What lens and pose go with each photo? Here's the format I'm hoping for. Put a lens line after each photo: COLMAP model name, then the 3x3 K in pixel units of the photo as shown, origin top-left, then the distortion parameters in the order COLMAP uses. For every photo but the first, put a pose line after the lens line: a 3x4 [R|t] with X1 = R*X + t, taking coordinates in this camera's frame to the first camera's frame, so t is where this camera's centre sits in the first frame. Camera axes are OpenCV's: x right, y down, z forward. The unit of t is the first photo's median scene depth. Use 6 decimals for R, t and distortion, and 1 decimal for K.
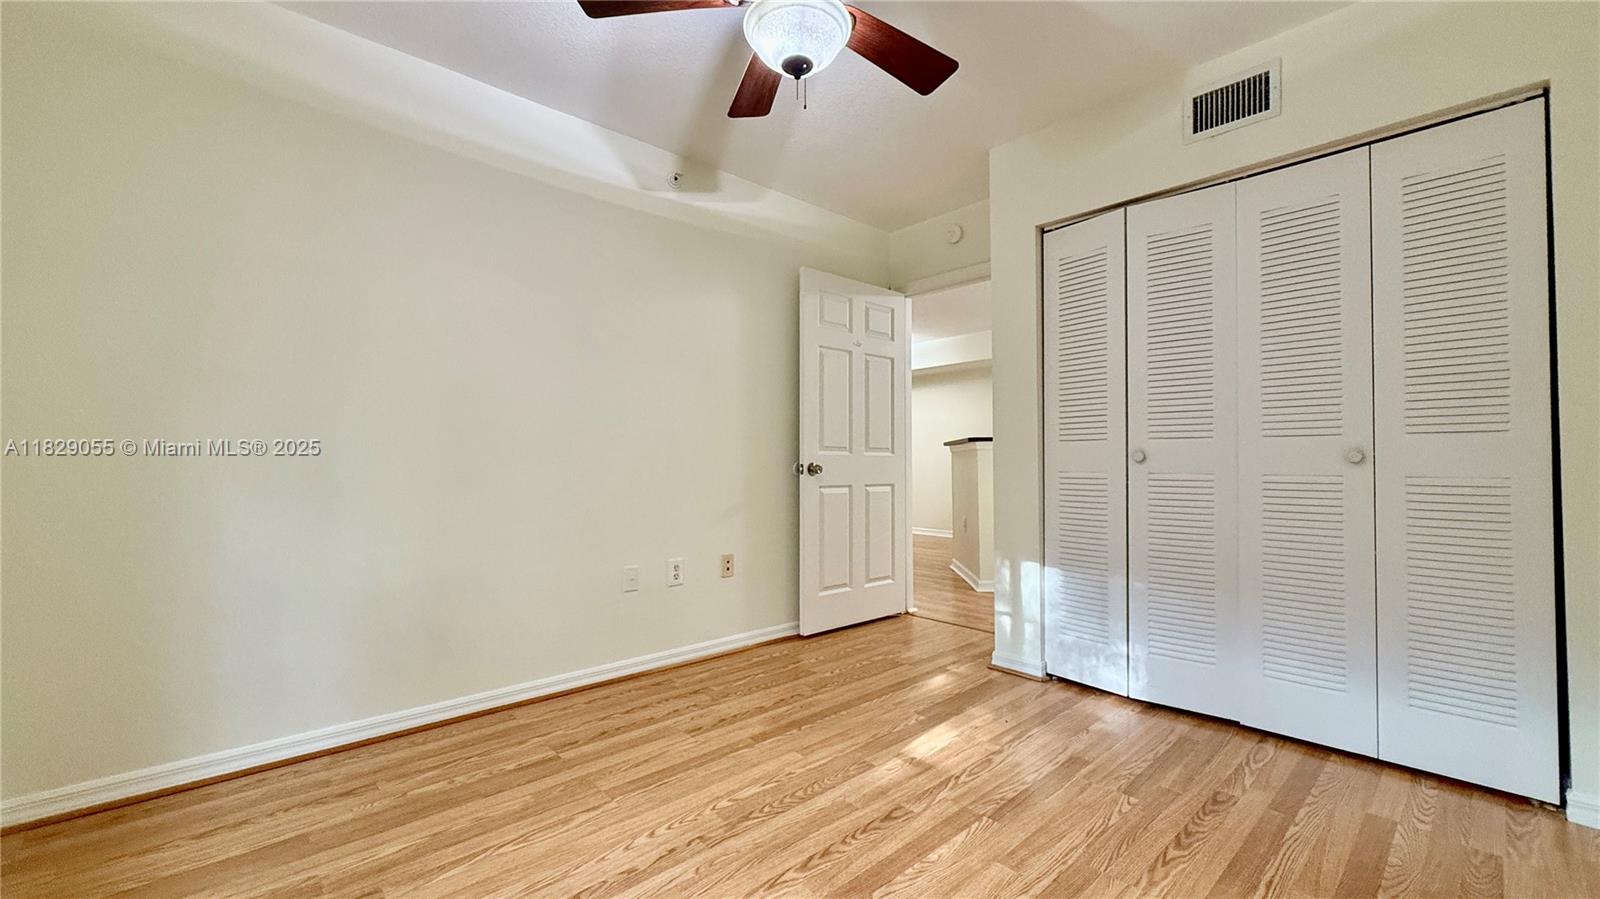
lens RADIAL K [[641.4, 0, 795.3], [0, 641.4, 452.1], [0, 0, 1]] dist [0.000466, 0.000242]
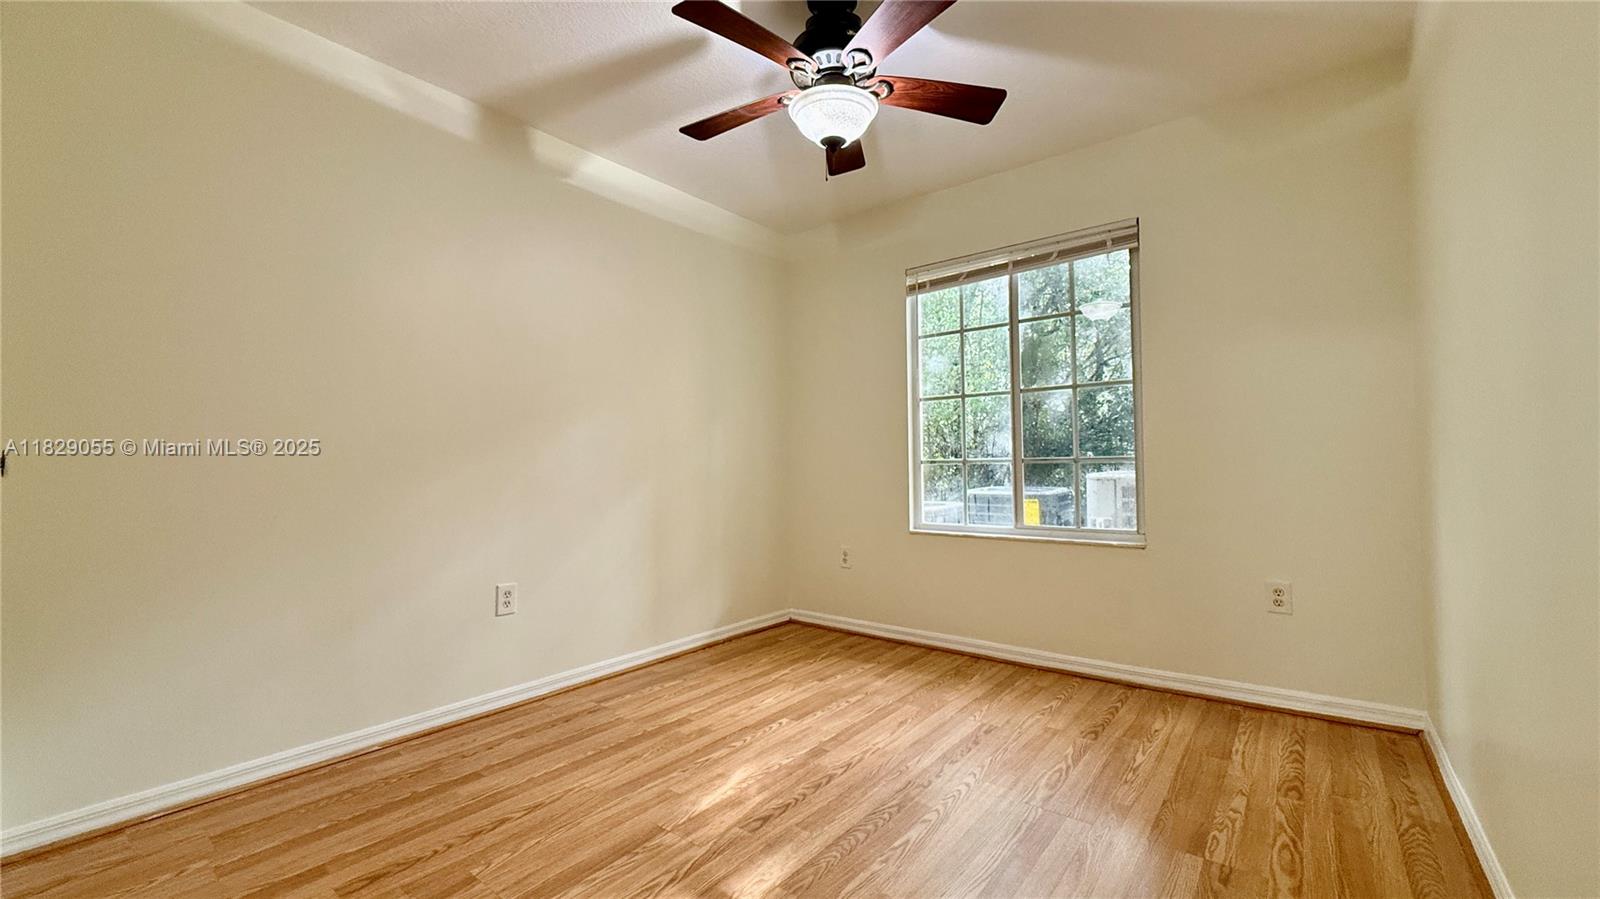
lens RADIAL K [[641.4, 0, 795.3], [0, 641.4, 452.1], [0, 0, 1]] dist [0.000466, 0.000242]
pose [[-0.986378, 0.008024, -0.164296, 0.256406], [0.013976, 0.999286, -0.035101, 0.024809], [0.163897, -0.036919, -0.985786, 1.997667]]
